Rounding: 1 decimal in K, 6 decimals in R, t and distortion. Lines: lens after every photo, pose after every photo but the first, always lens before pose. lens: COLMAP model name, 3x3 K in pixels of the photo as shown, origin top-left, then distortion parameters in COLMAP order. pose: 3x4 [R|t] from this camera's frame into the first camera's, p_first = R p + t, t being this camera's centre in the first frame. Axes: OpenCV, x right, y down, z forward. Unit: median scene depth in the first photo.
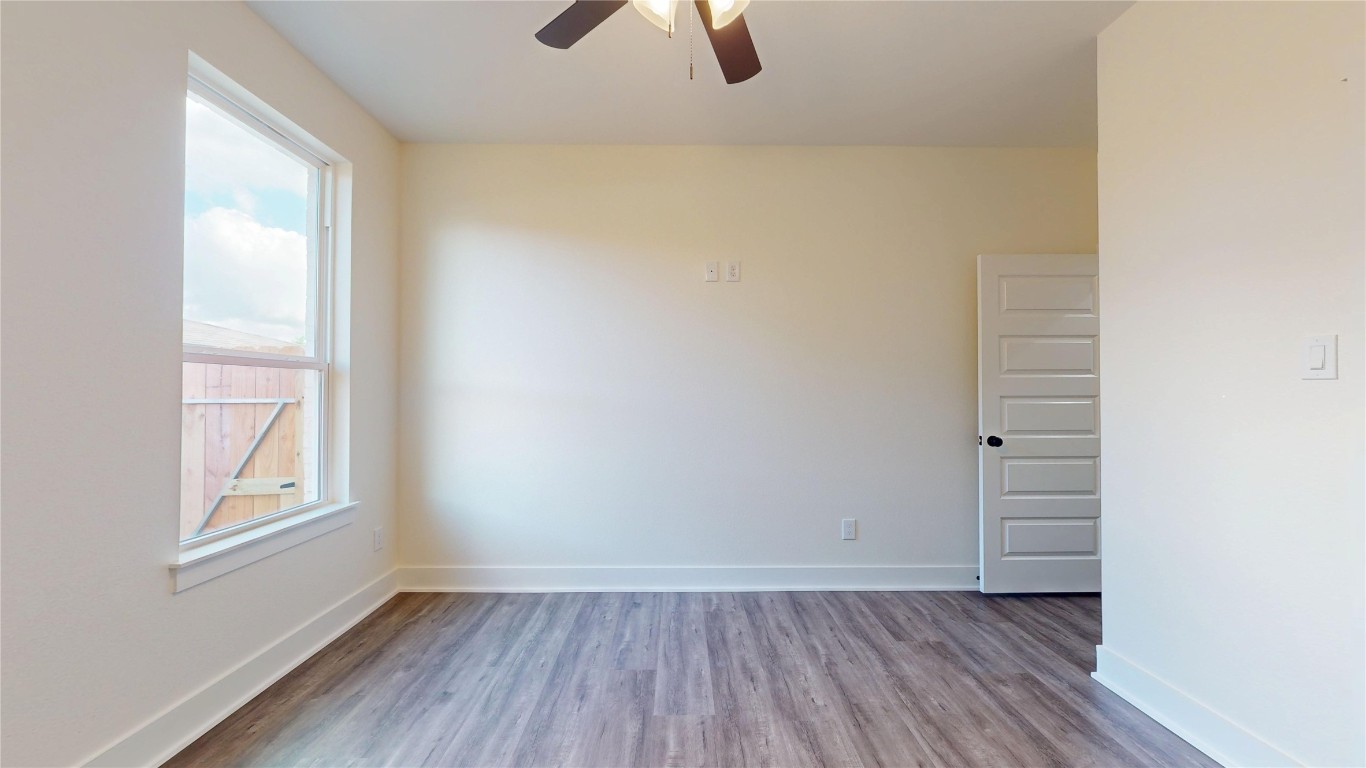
lens RADIAL K [[498.4, 0, 681.4], [0, 498.4, 386.4], [0, 0, 1]] dist [-0.000372, 0.000016]
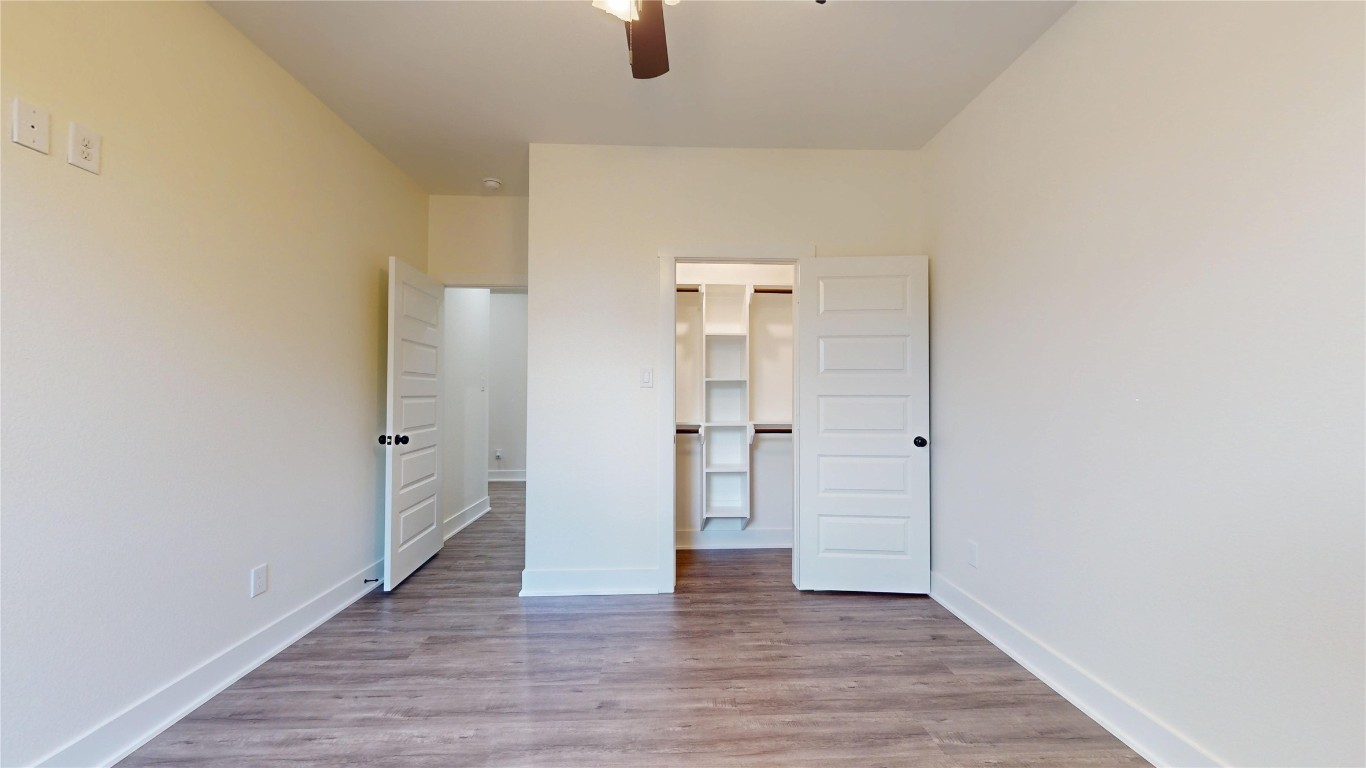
lens RADIAL K [[498.4, 0, 680.6], [0, 498.4, 386.8], [0, 0, 1]] dist [-0.000372, 0.000016]
pose [[-0.029805, 0.016531, 0.999419, -0.513157], [-0.011525, 0.999791, -0.016881, 0.012702], [-0.999489, -0.012021, -0.029608, 0.514963]]
